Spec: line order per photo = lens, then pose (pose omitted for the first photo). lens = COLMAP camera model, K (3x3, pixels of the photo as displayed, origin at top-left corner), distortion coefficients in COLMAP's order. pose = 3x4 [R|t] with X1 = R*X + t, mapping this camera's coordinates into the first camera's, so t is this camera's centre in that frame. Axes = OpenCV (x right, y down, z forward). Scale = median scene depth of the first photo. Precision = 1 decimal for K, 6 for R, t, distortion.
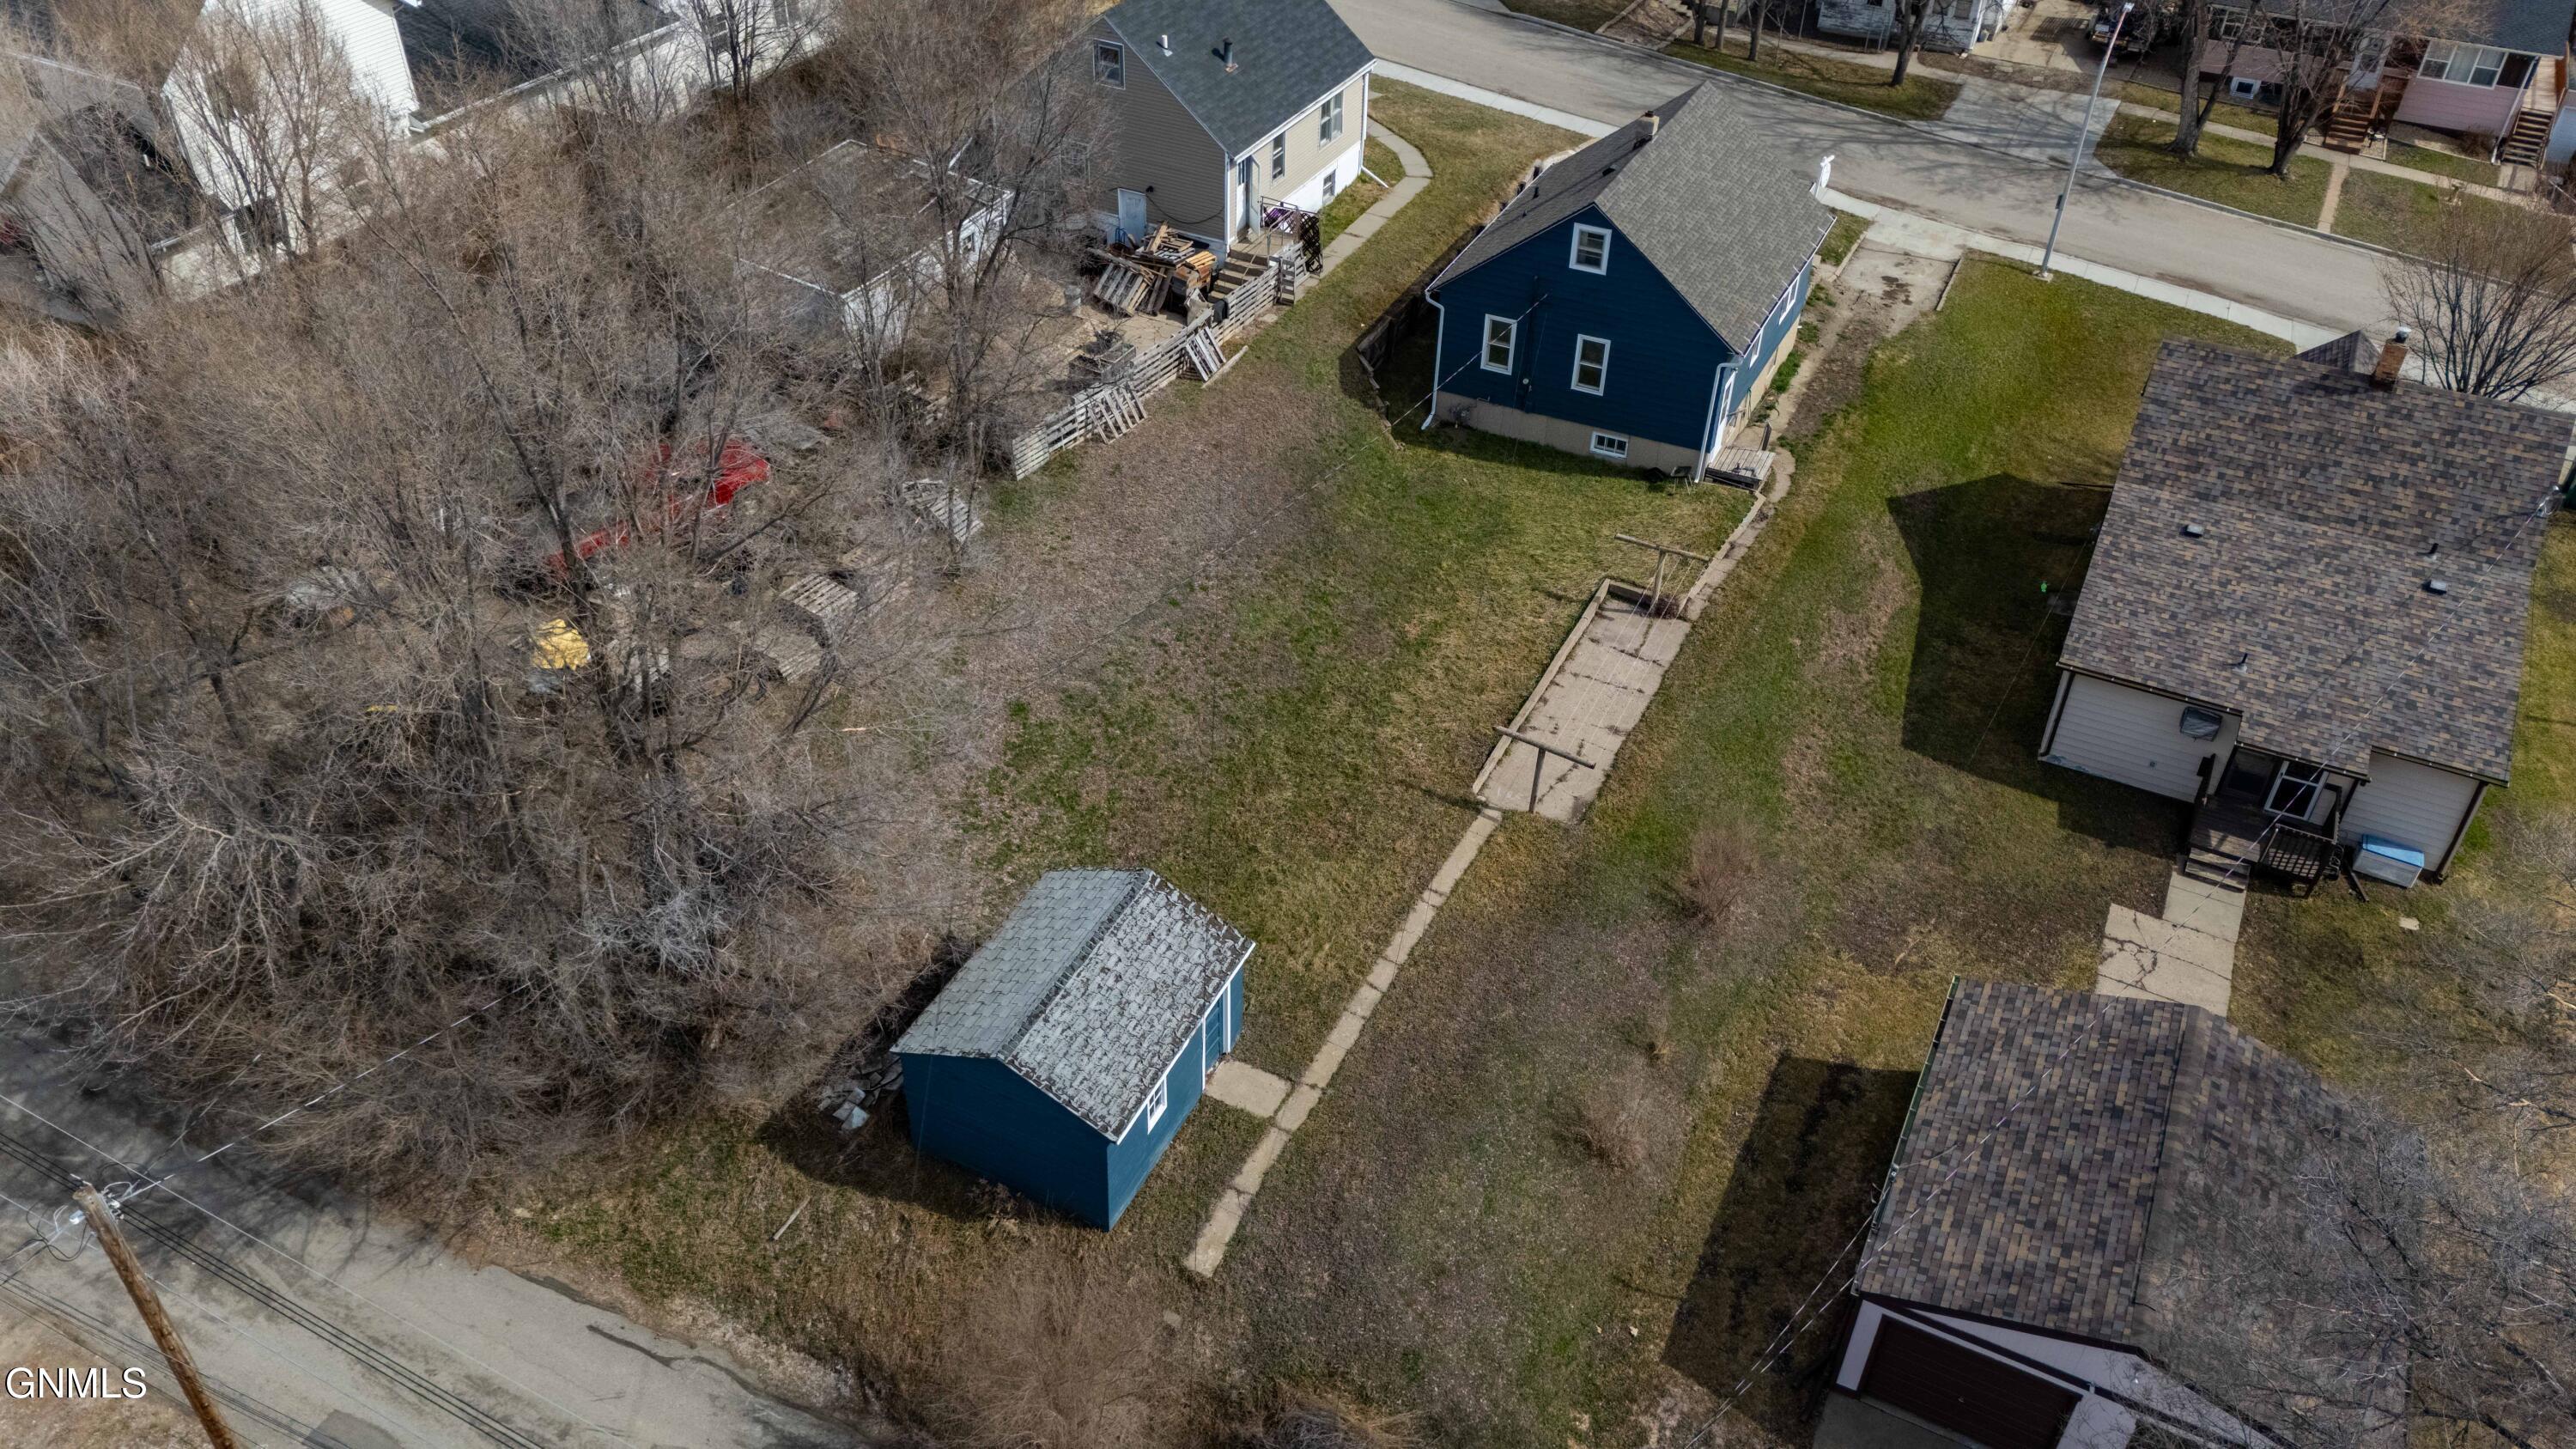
lens RADIAL K [[1878.4, 0, 1291.2], [0, 1878.4, 715.4], [0, 0, 1]] dist [0.071027, -0.057881]
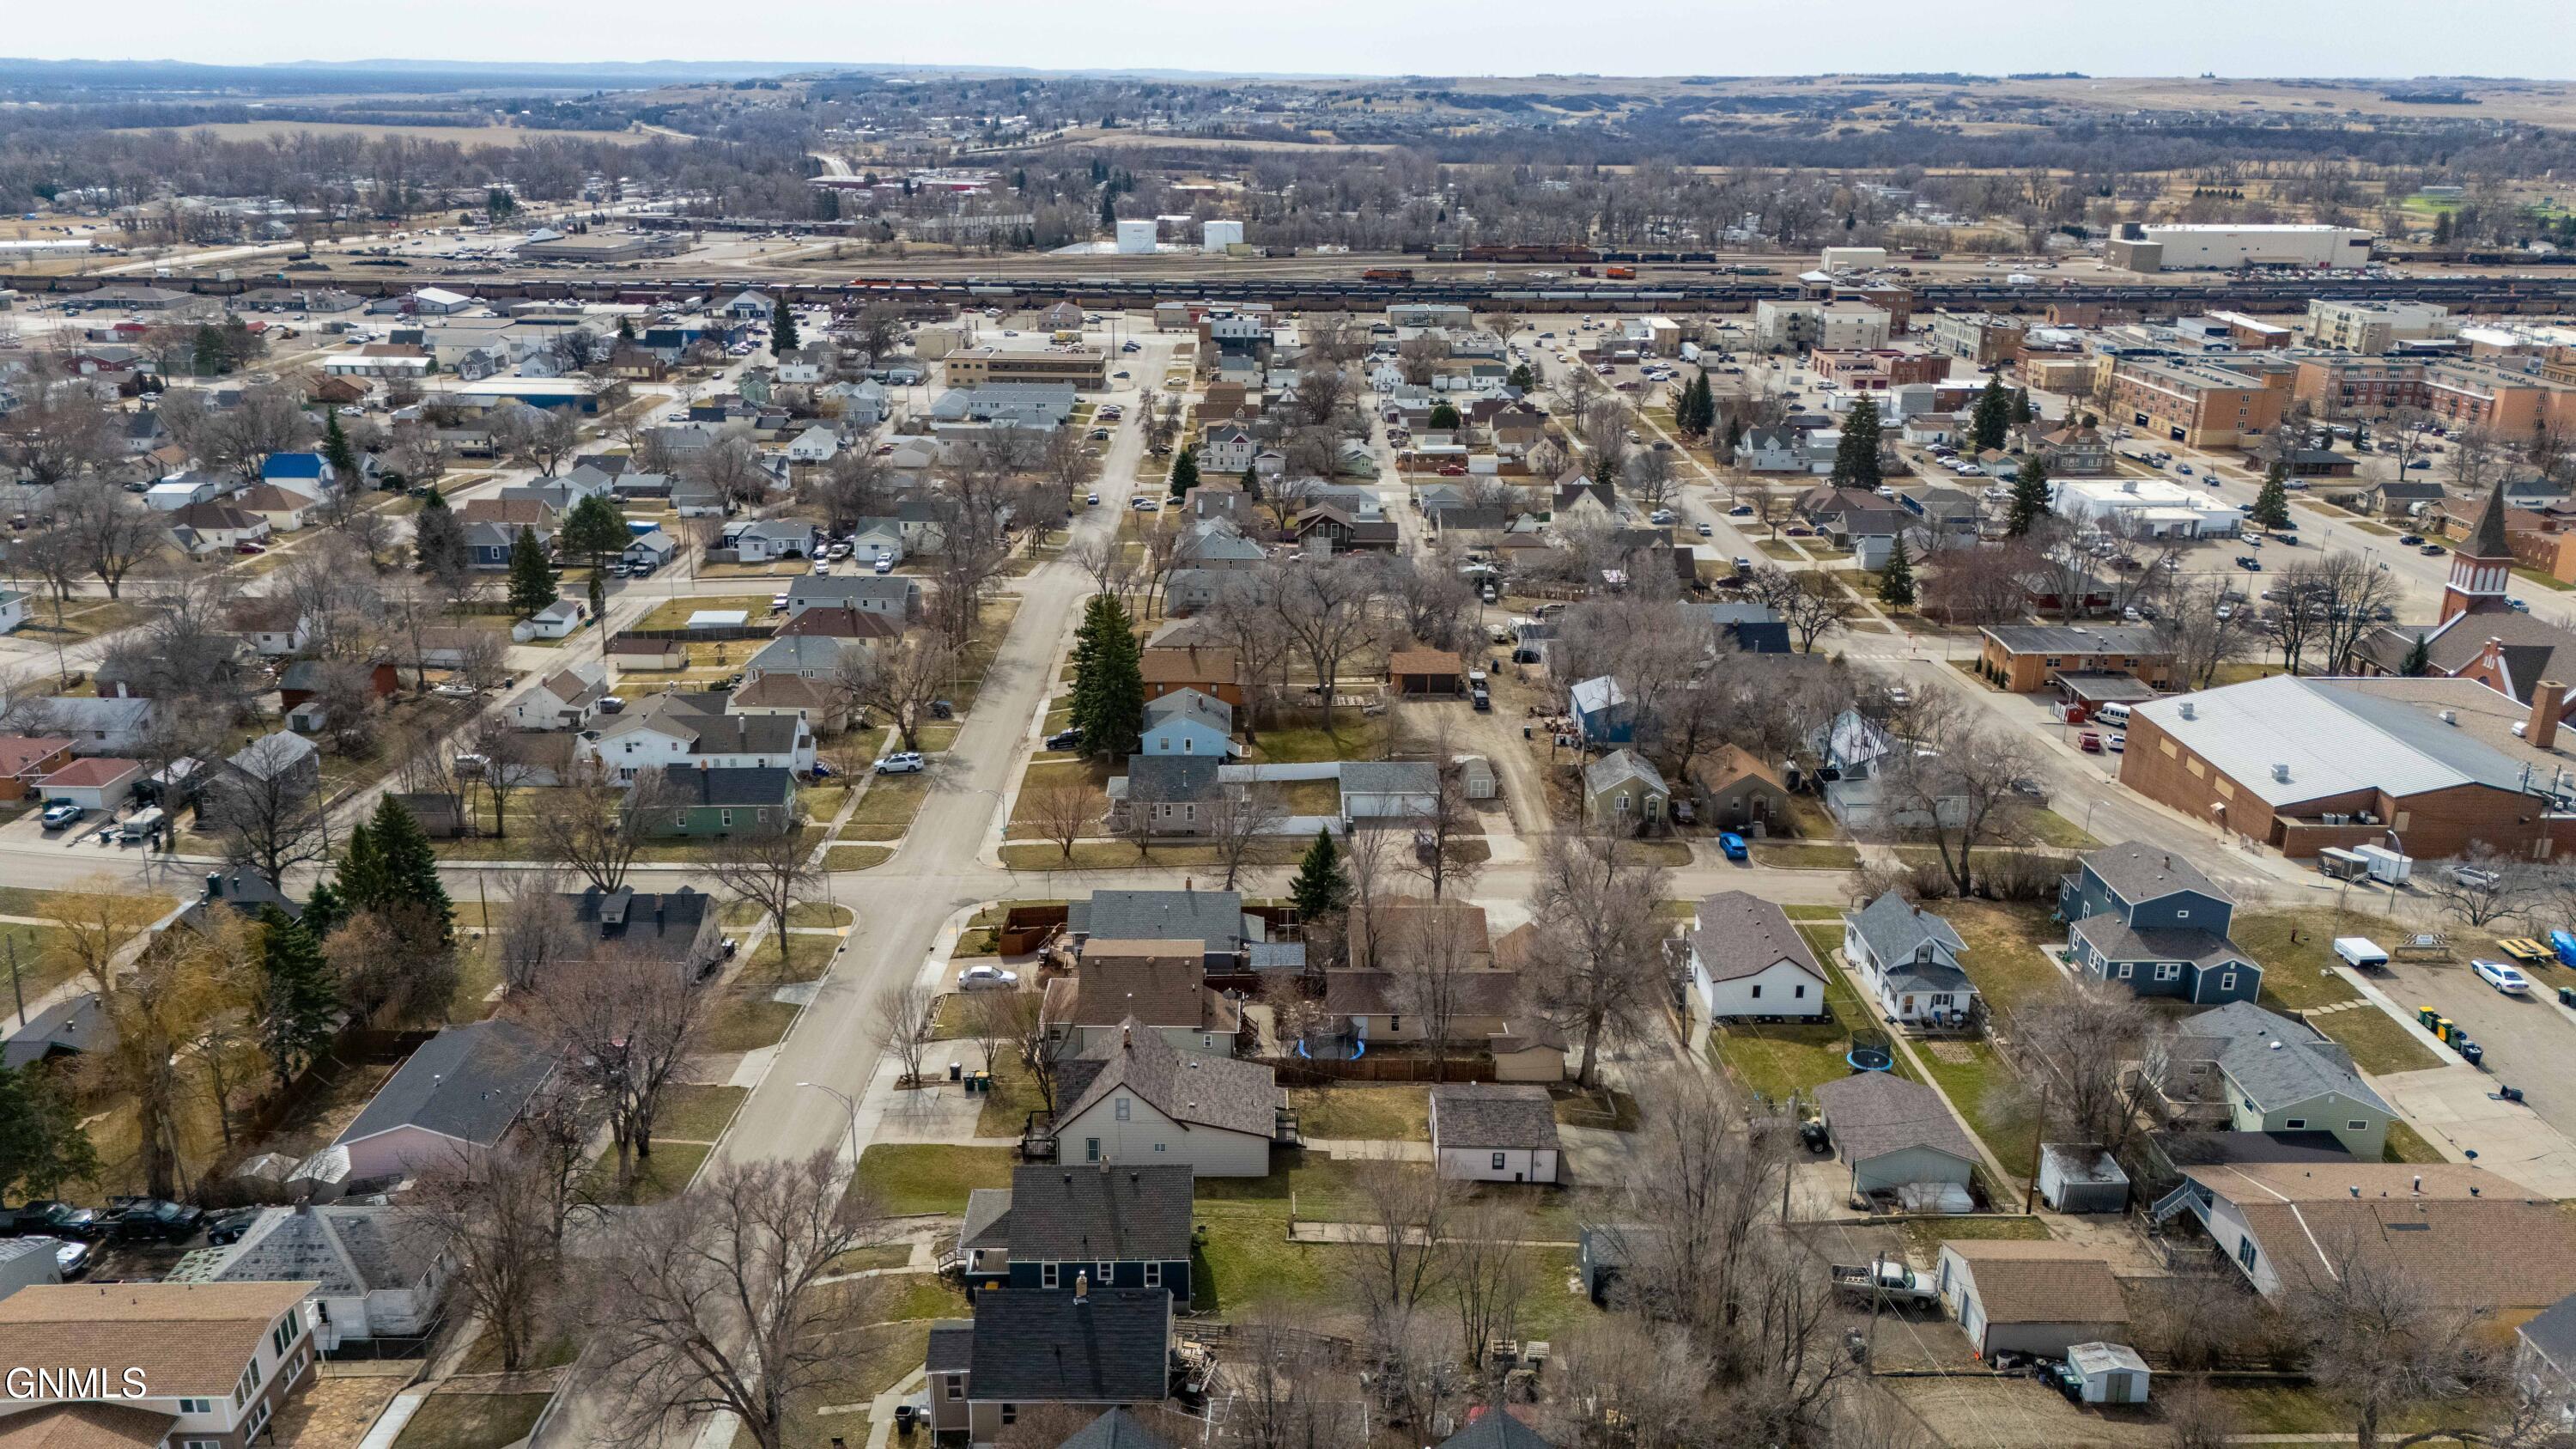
lens RADIAL K [[1878.4, 0, 1291.2], [0, 1878.4, 715.4], [0, 0, 1]] dist [0.071027, -0.057881]
pose [[-0.462422, -0.304743, 0.832645, -1.725324], [0.530850, 0.657019, 0.535280, -1.899812], [-0.710186, 0.689535, -0.142047, 0.929120]]
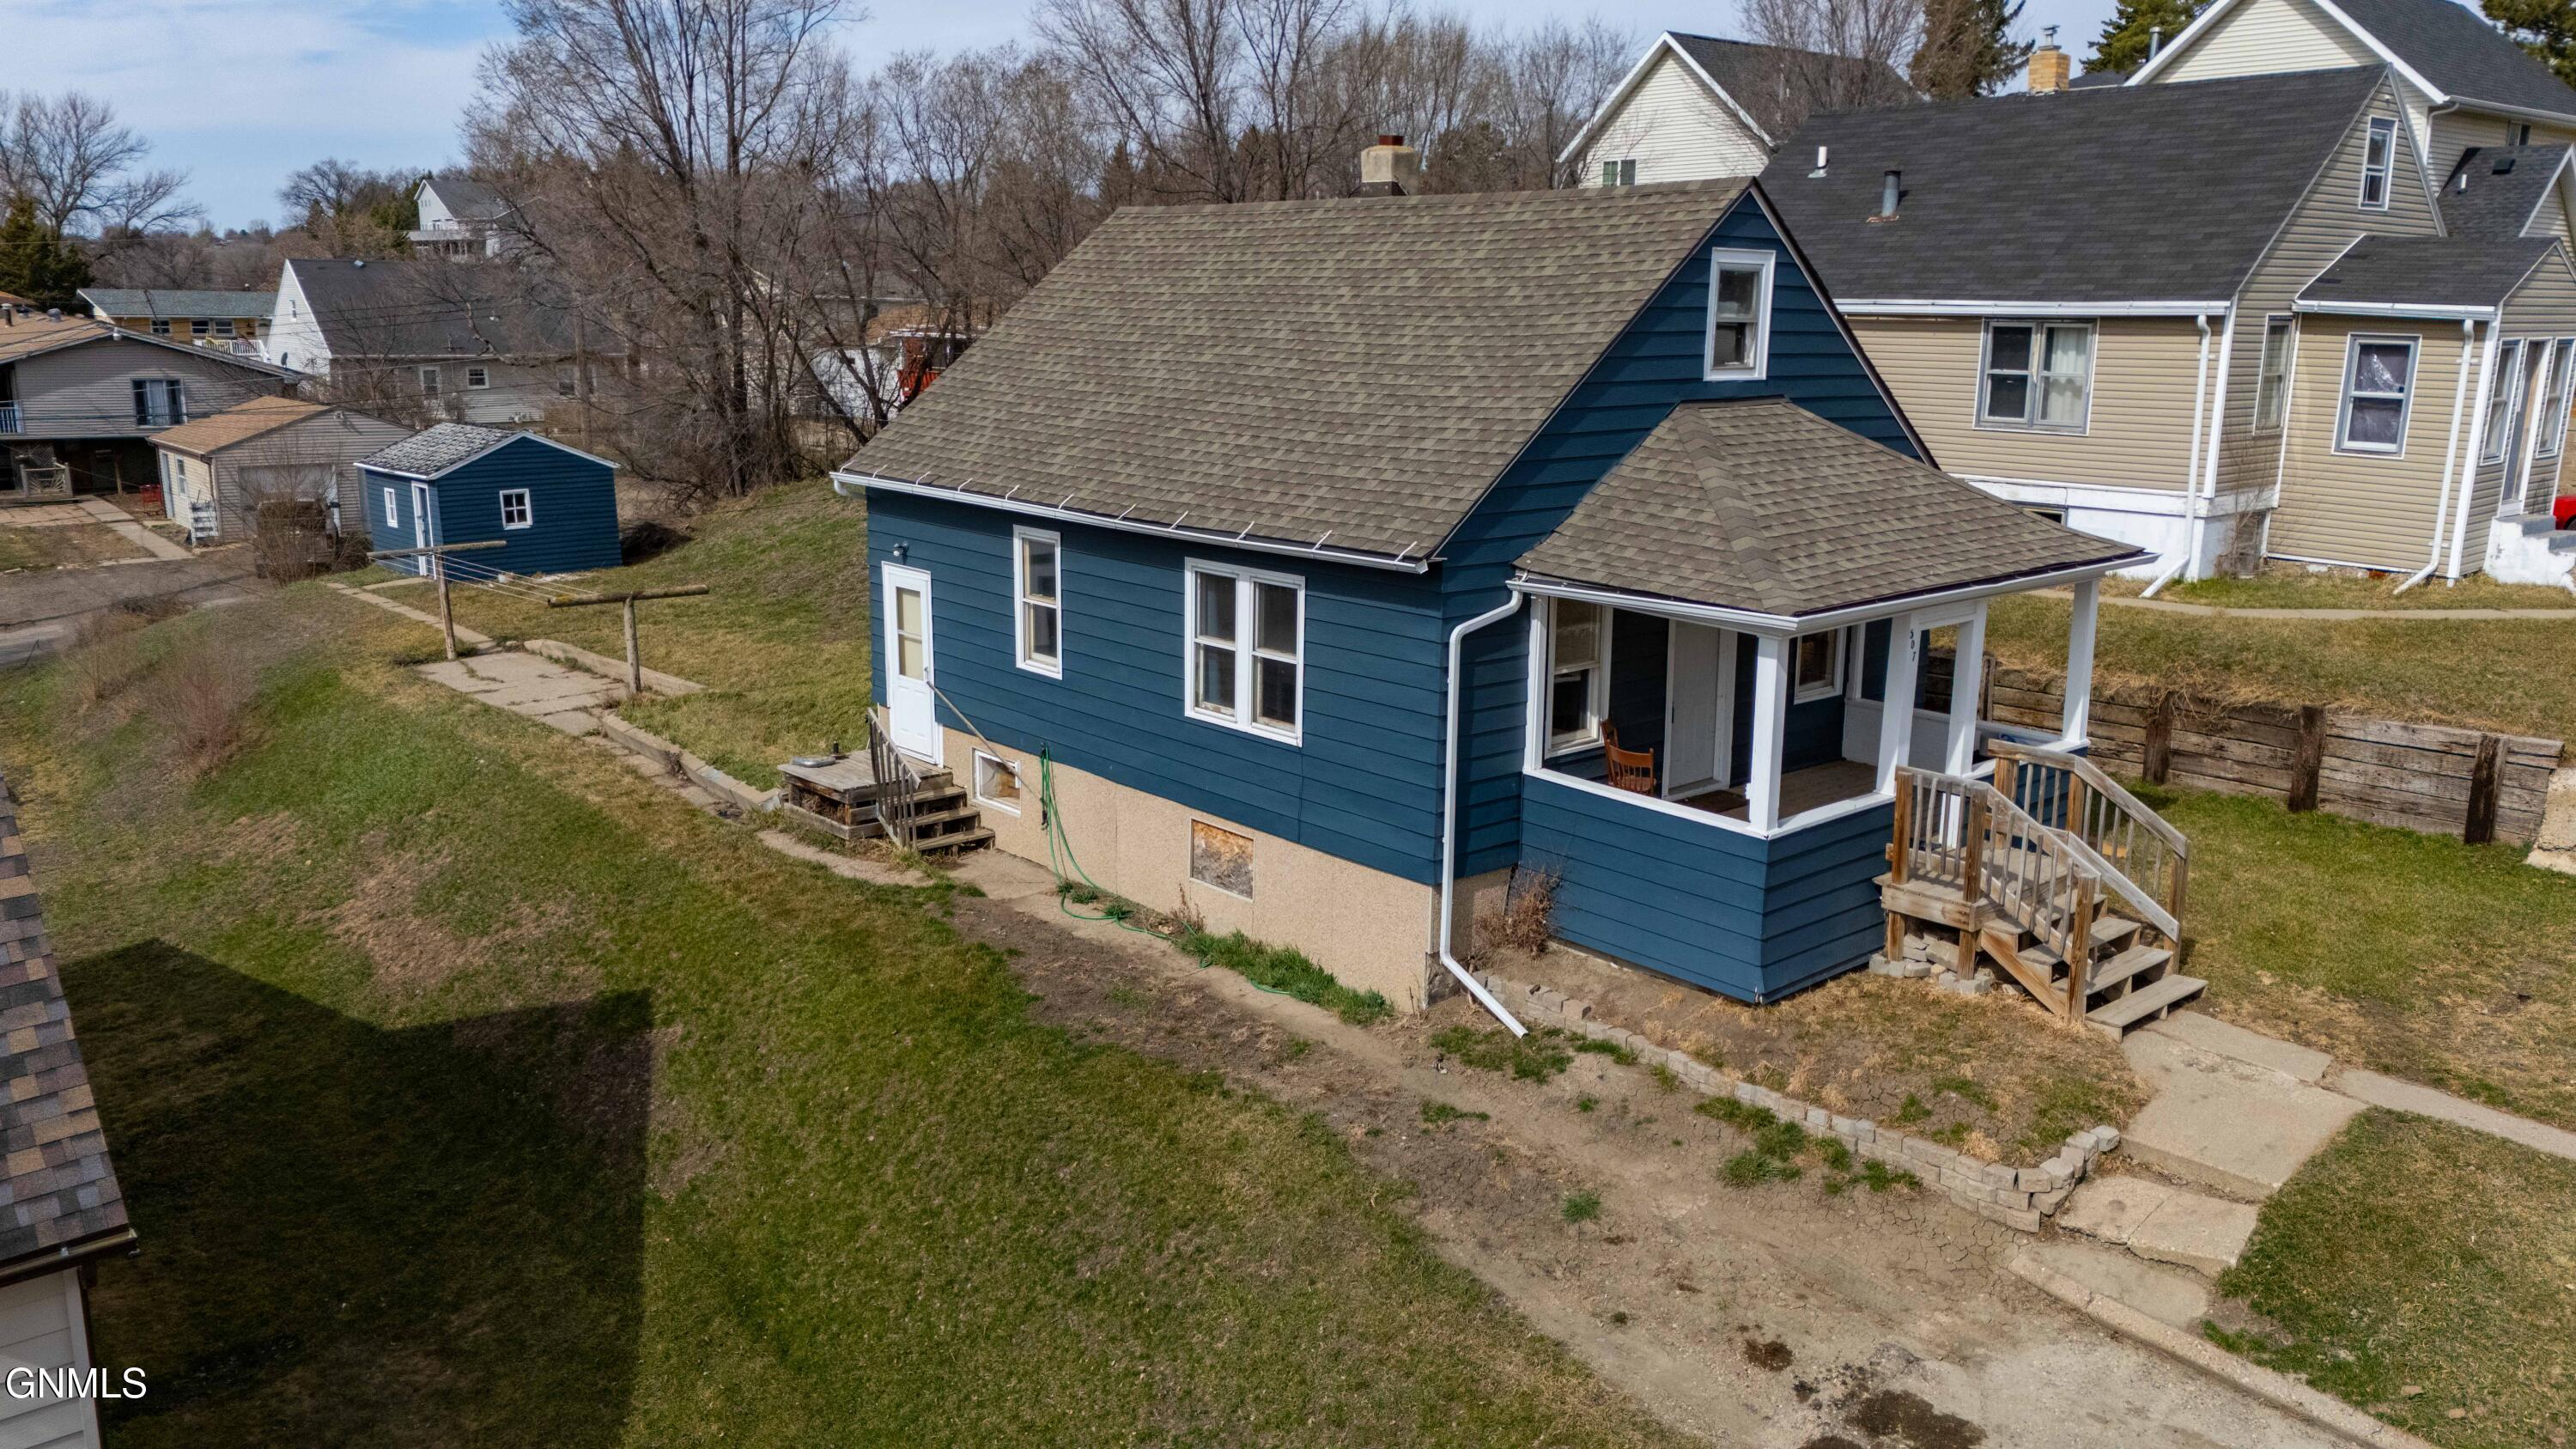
lens RADIAL K [[1878.4, 0, 1291.2], [0, 1878.4, 715.4], [0, 0, 1]] dist [0.071027, -0.057881]
pose [[-0.383942, 0.172536, -0.907094, 0.693425], [-0.580297, 0.719051, 0.382389, -0.429338], [0.718223, 0.673199, -0.175951, 1.315624]]
